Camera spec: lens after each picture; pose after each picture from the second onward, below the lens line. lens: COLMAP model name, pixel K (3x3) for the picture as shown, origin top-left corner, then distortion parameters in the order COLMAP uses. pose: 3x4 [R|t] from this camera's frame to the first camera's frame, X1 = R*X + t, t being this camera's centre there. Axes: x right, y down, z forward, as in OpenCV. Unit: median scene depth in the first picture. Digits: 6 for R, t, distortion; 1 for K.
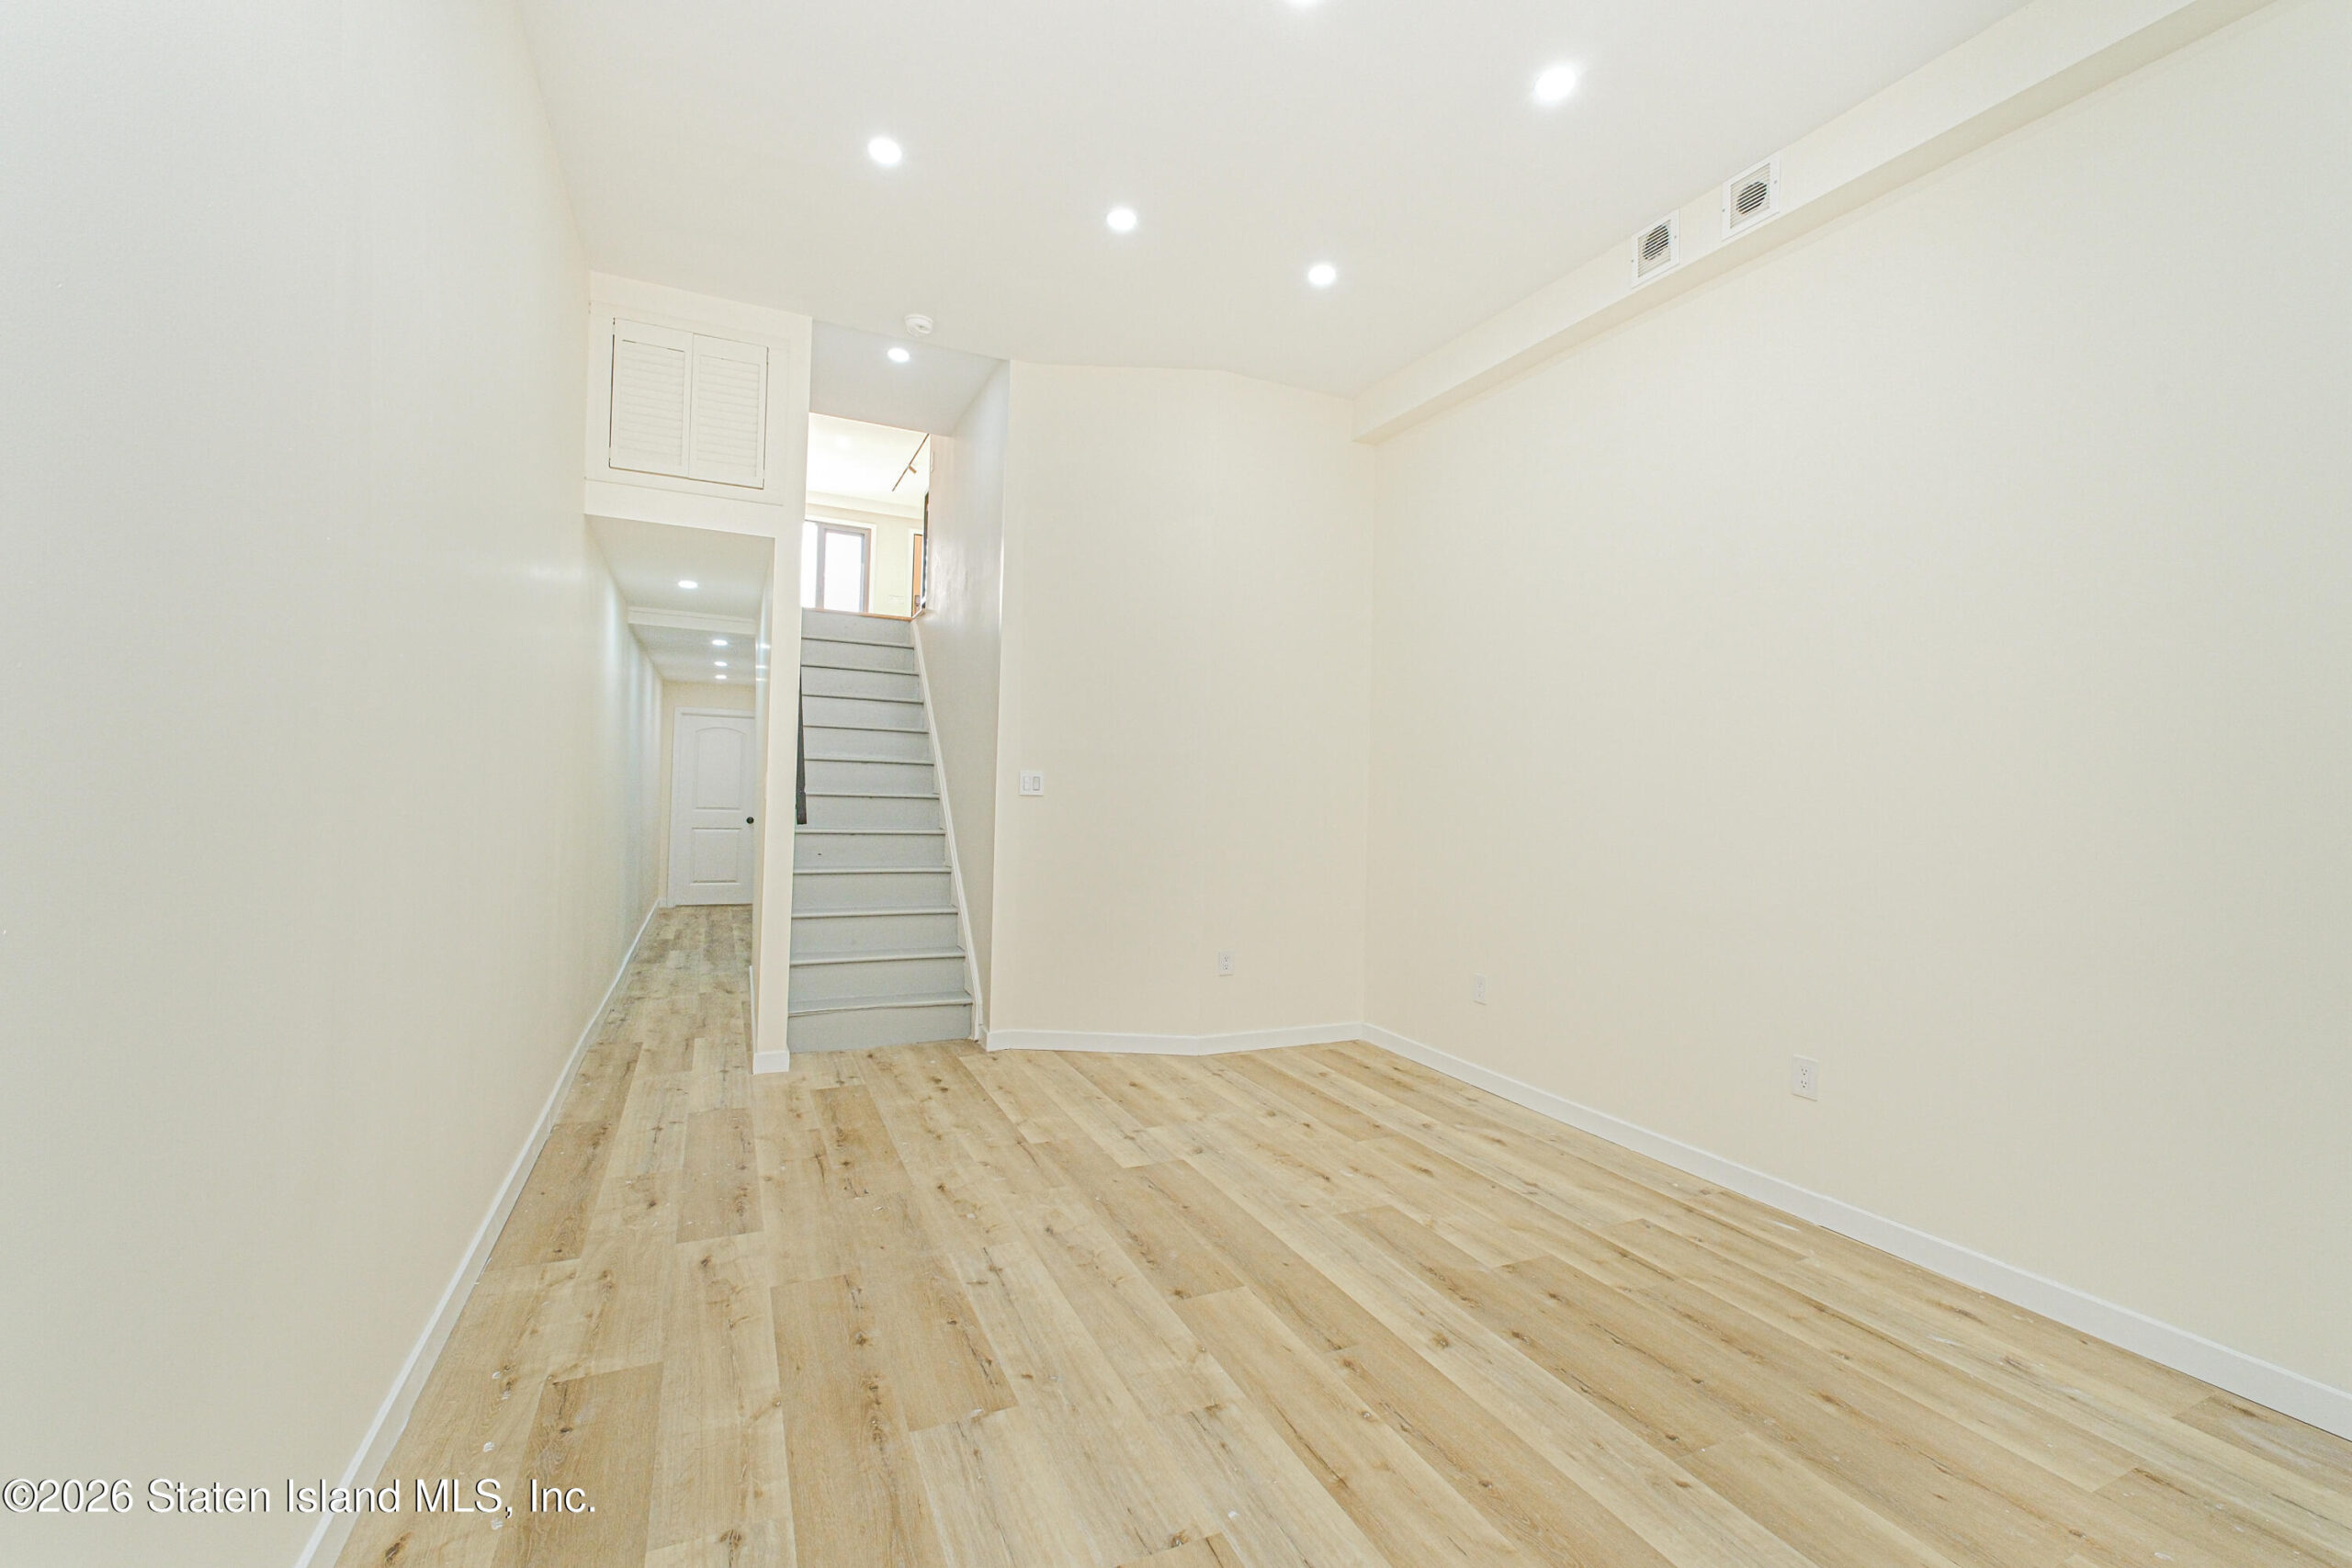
lens RADIAL K [[993.5, 0, 1184.4], [0, 993.5, 788.7], [0, 0, 1]] dist [-0.003092, 0.000219]
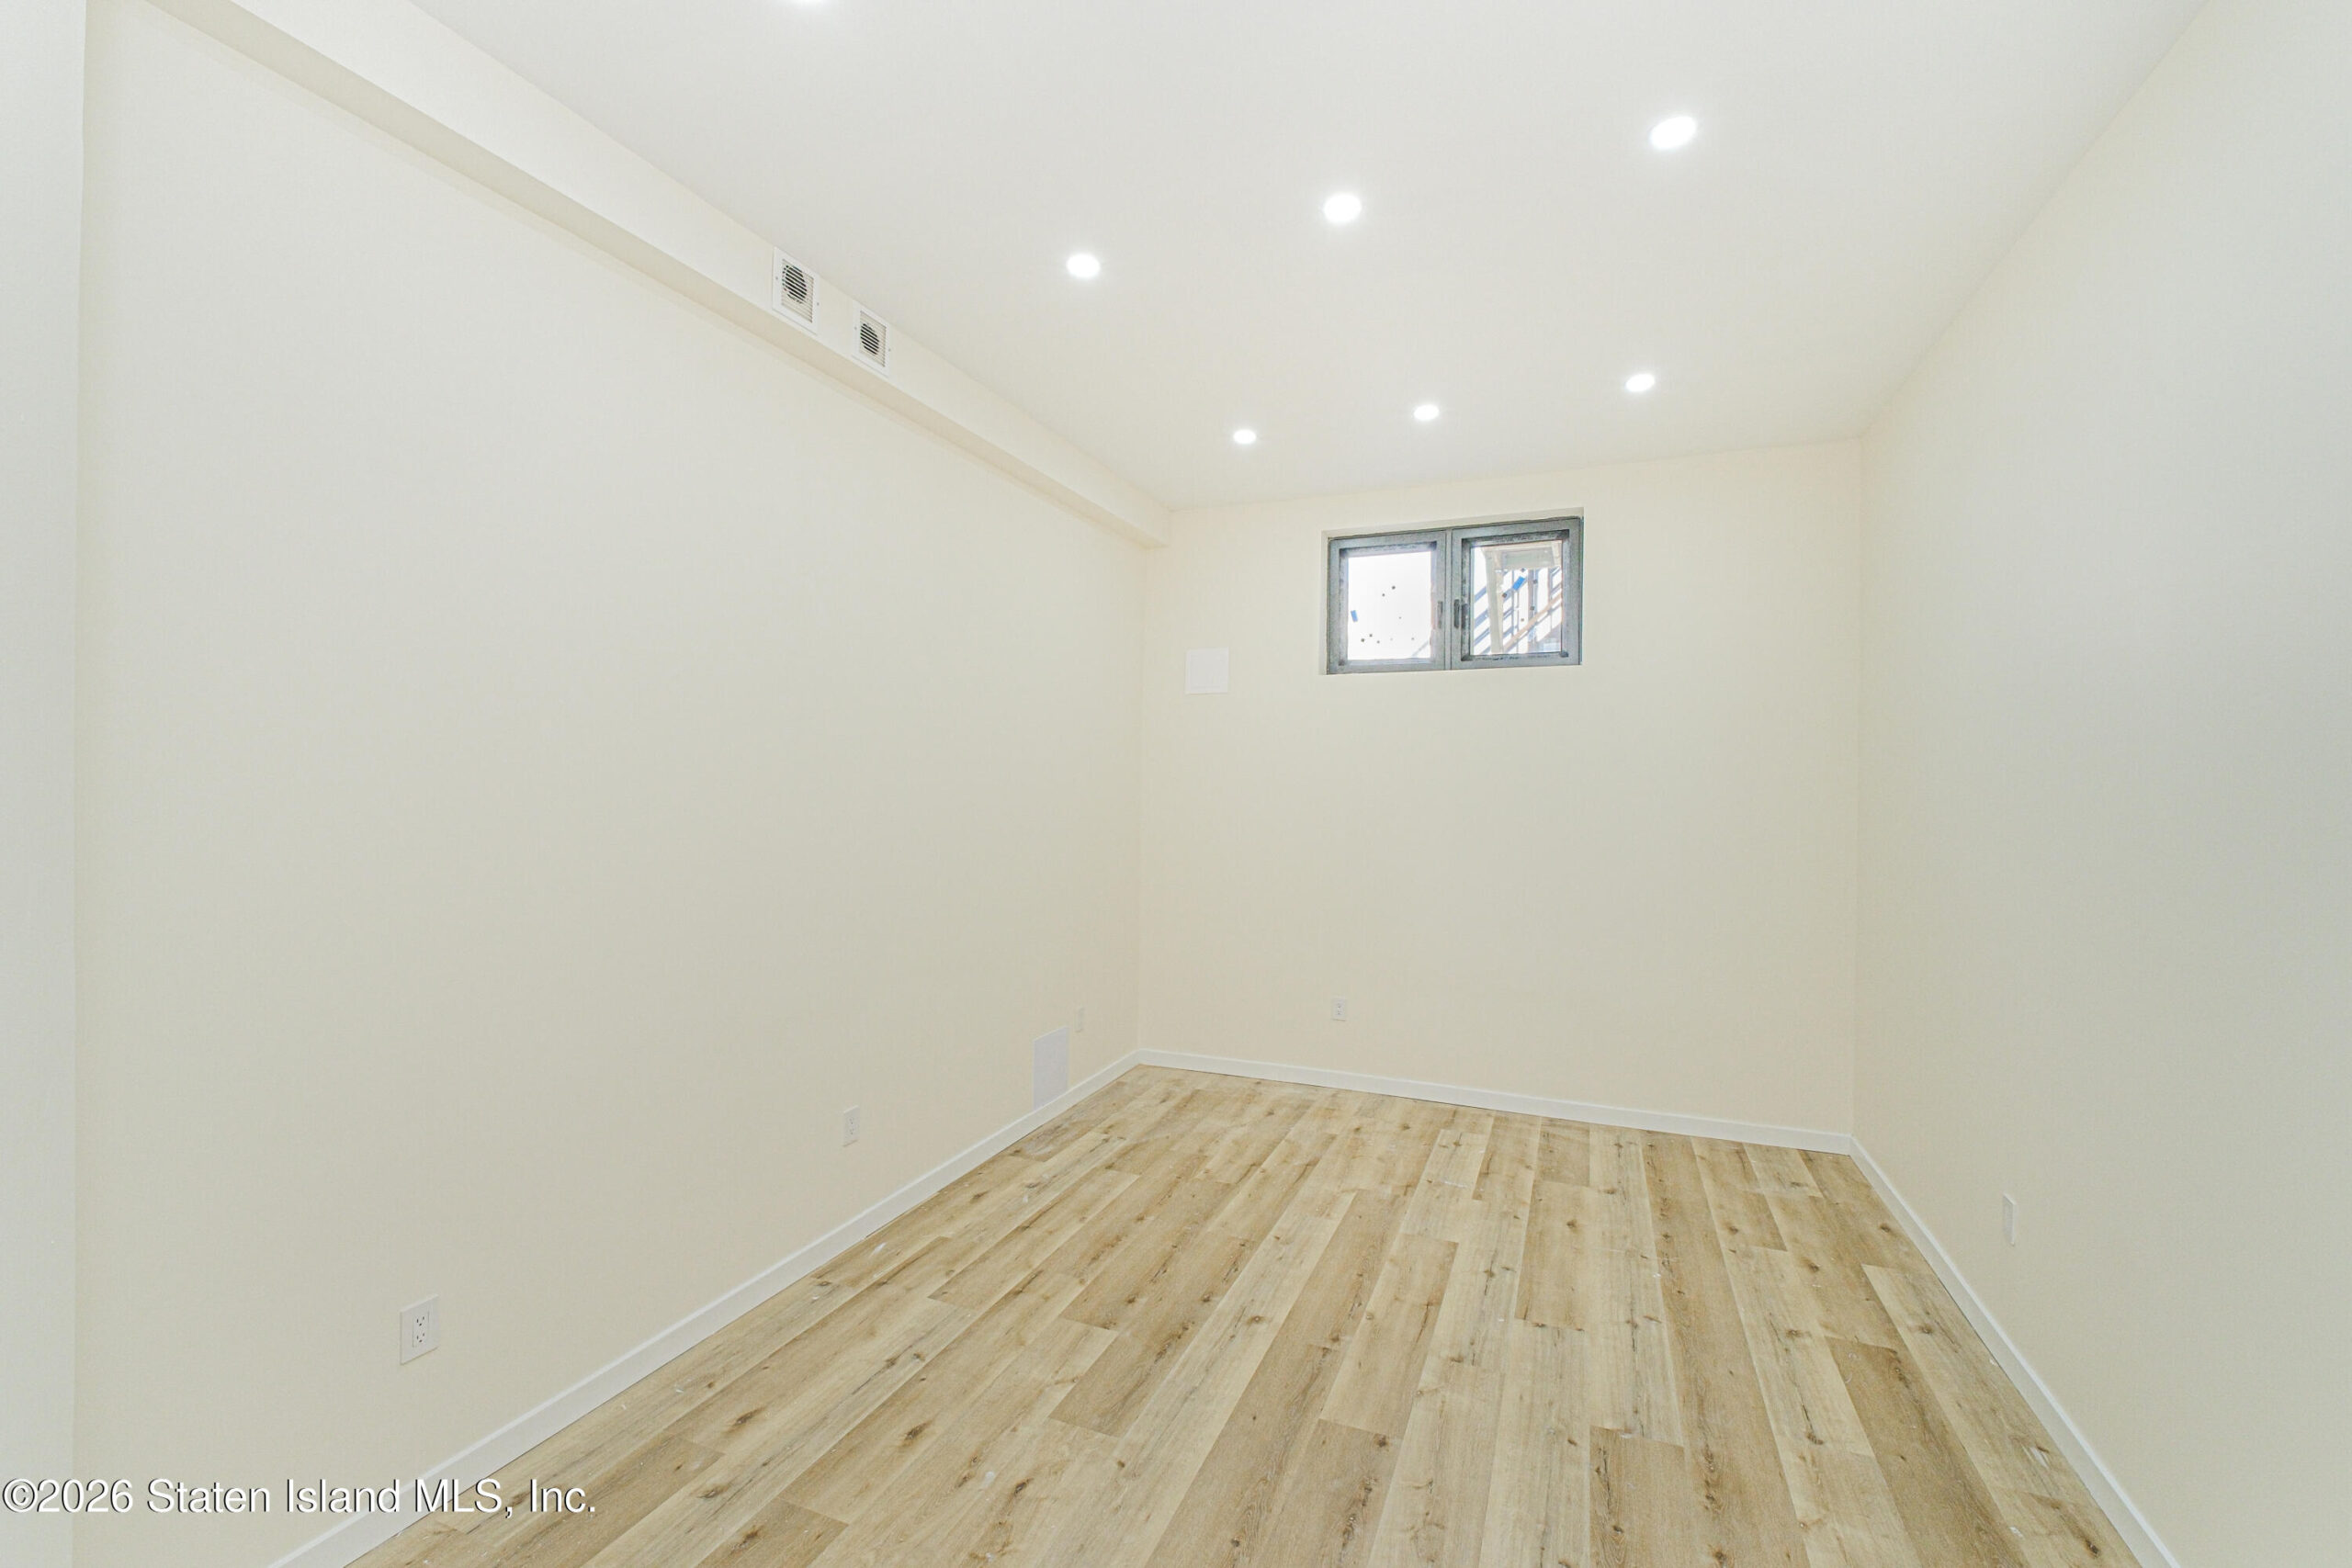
lens RADIAL K [[993.5, 0, 1184.2], [0, 993.5, 777.2], [0, 0, 1]] dist [-0.003092, 0.000219]
pose [[-0.677142, -0.033846, 0.735074, -0.636238], [-0.029390, 0.999389, 0.018943, -0.199268], [-0.735266, -0.008777, -0.677722, 1.983704]]
